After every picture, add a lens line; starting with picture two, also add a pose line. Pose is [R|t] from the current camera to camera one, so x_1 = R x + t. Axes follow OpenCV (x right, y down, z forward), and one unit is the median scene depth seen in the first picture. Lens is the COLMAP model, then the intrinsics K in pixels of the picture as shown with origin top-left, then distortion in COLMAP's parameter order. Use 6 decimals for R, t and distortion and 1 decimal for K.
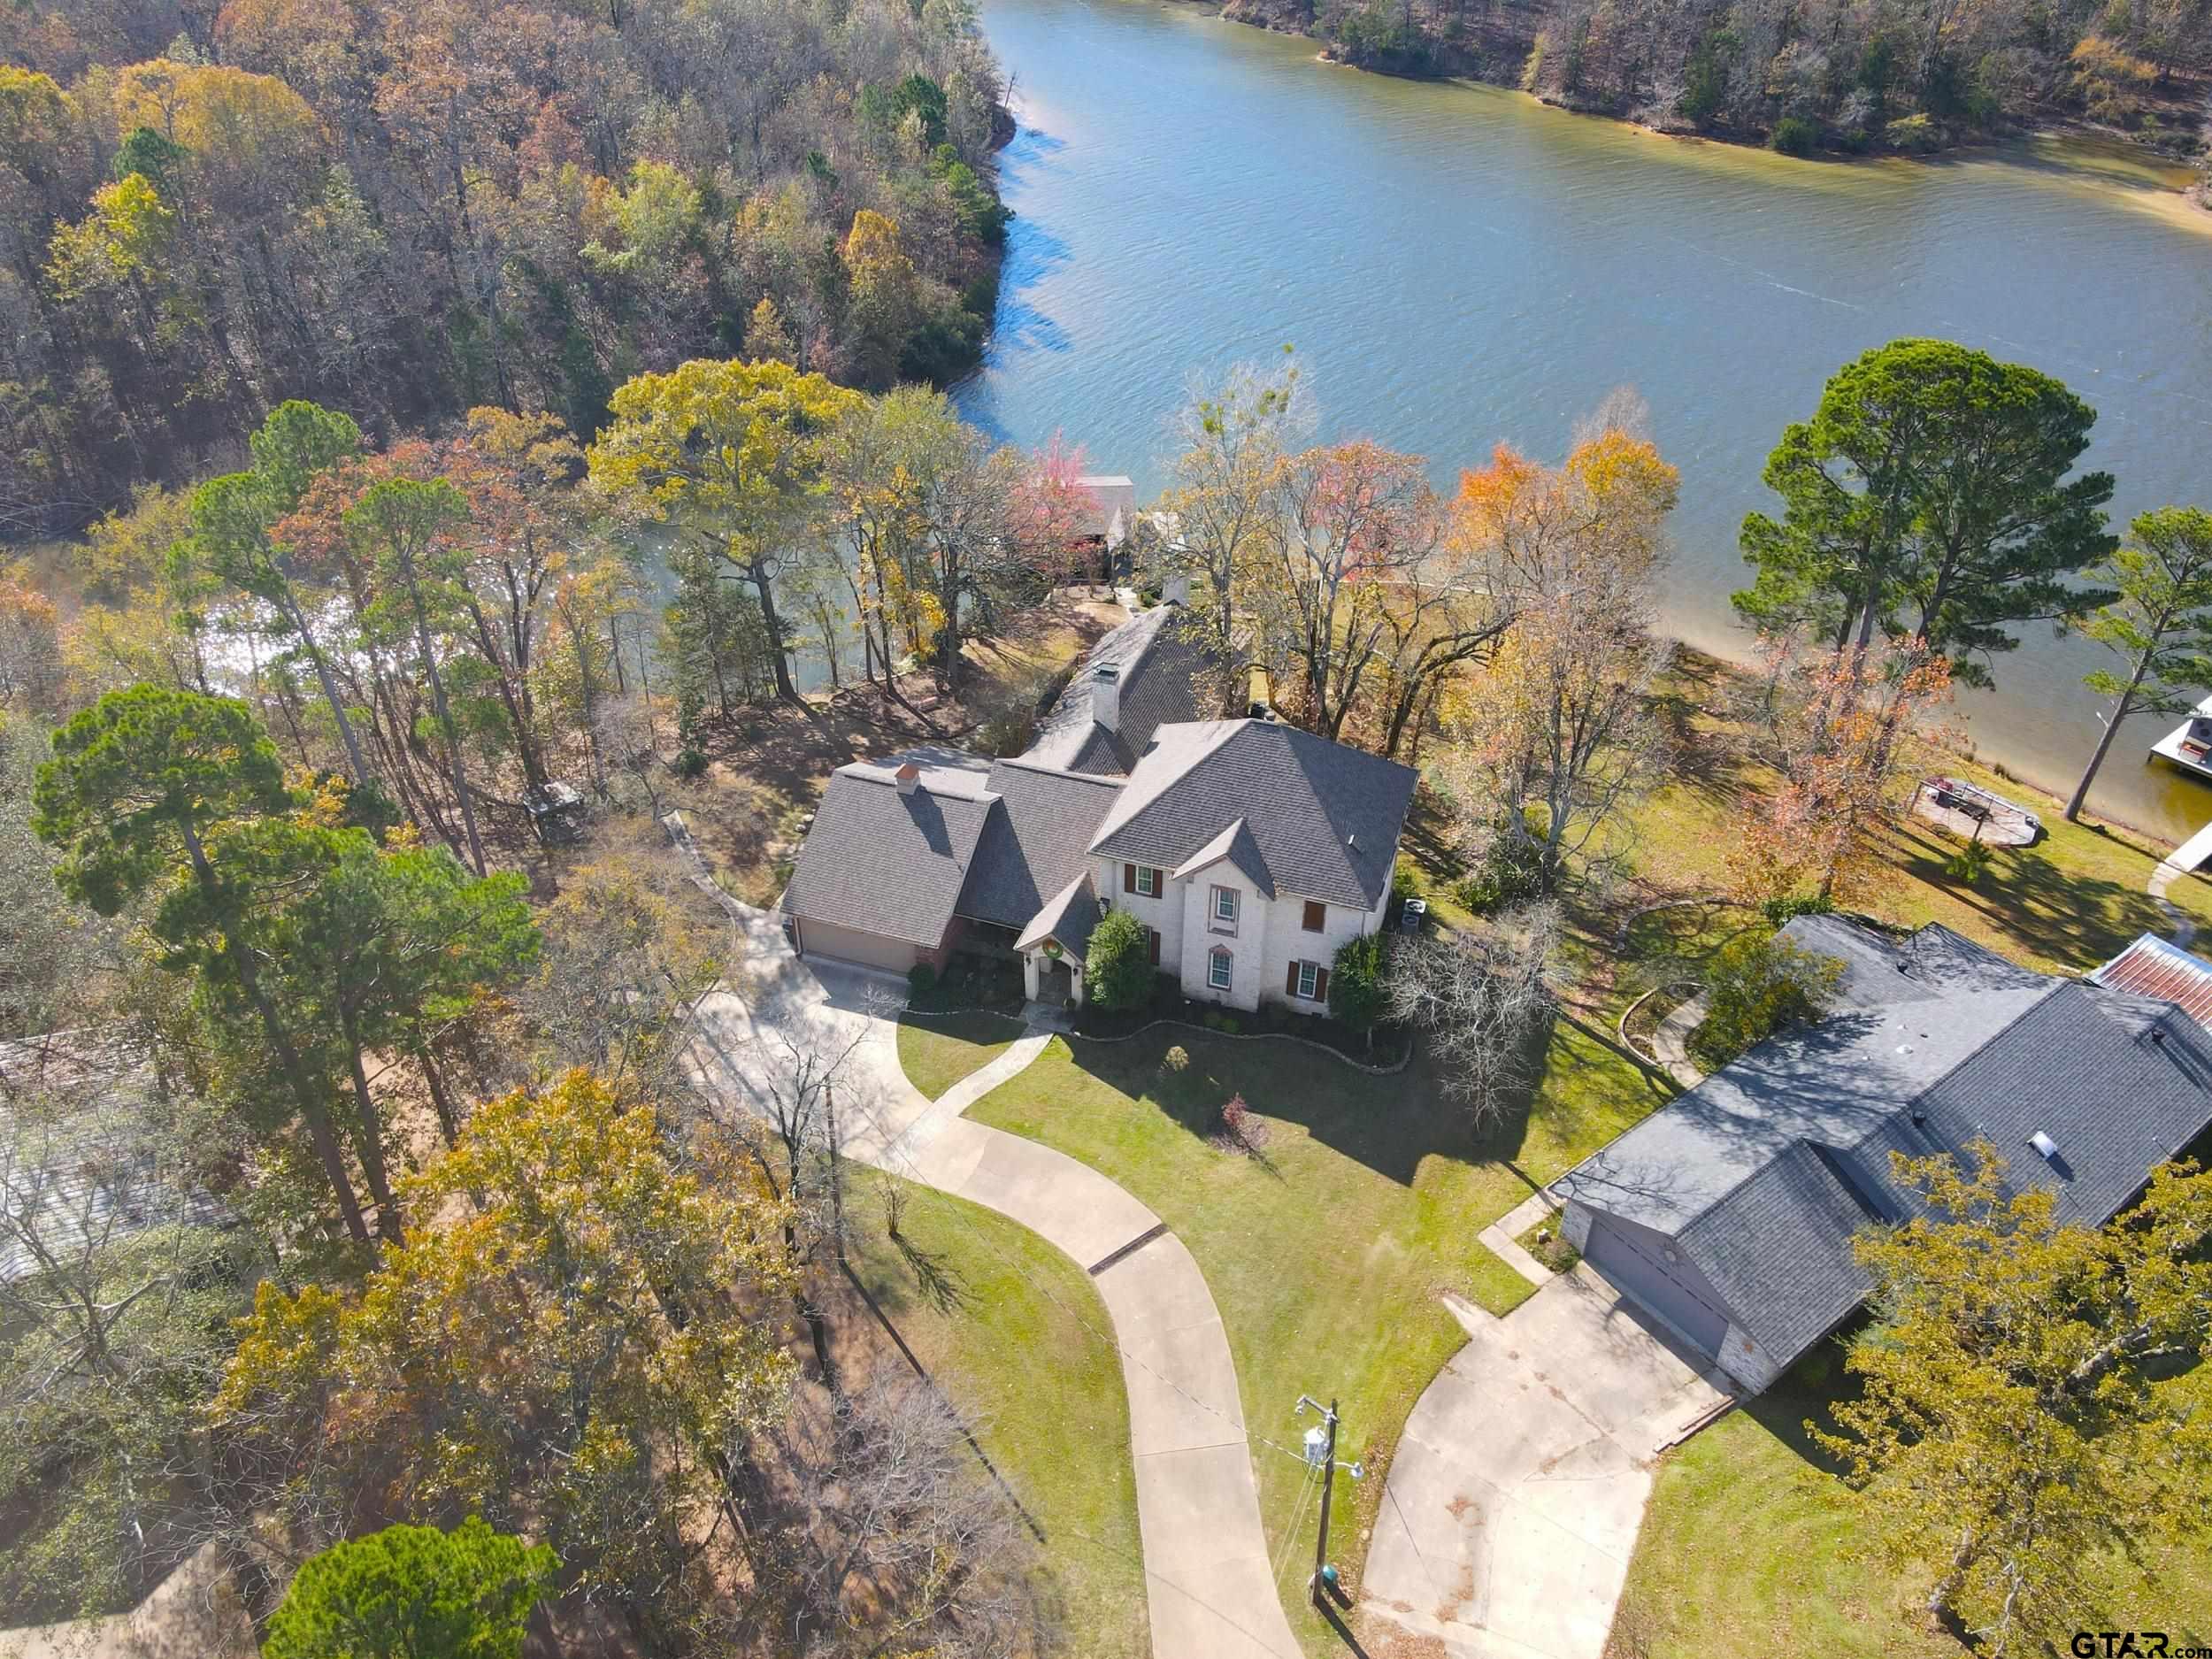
lens RADIAL K [[1631.0, 0, 1091.3], [0, 1631.0, 832.0], [0, 0, 1]] dist [0.033924, -0.023944]
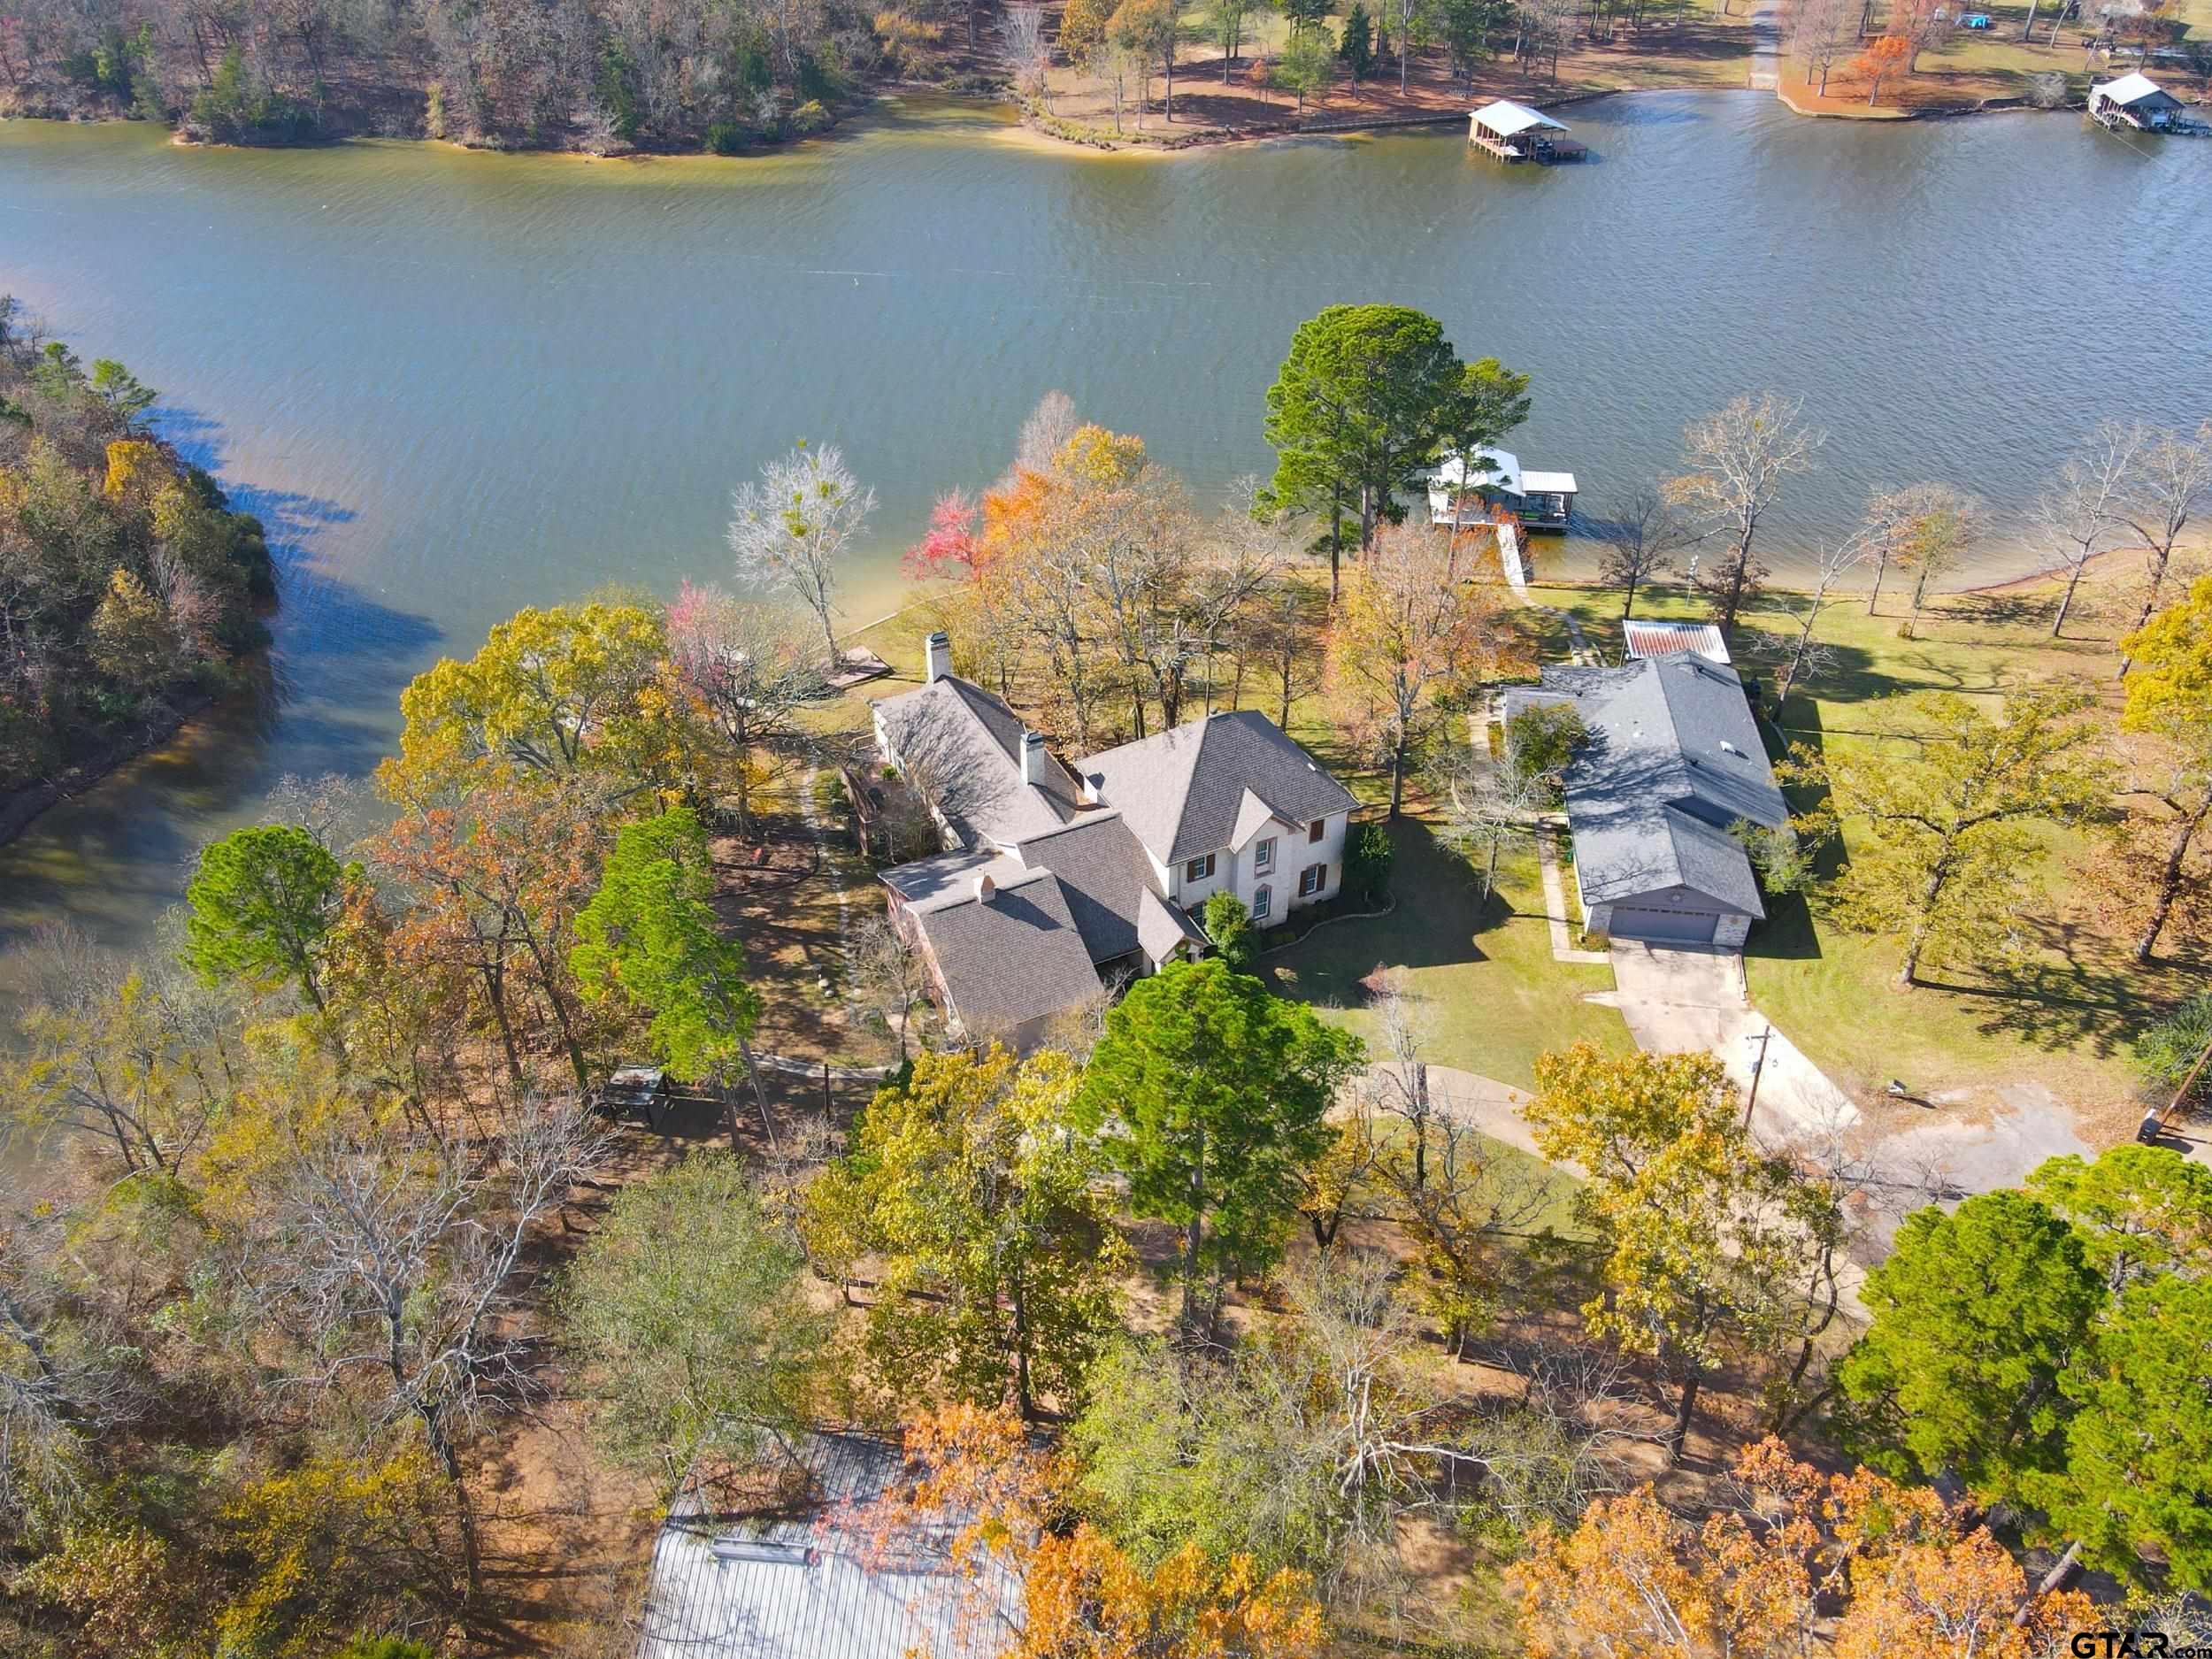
lens RADIAL K [[1631.0, 0, 1091.3], [0, 1631.0, 832.0], [0, 0, 1]] dist [0.033924, -0.023944]
pose [[0.700925, -0.432828, 0.566890, -0.732808], [0.419713, 0.892934, 0.162818, -0.236463], [-0.576667, 0.123808, 0.807543, 0.025853]]
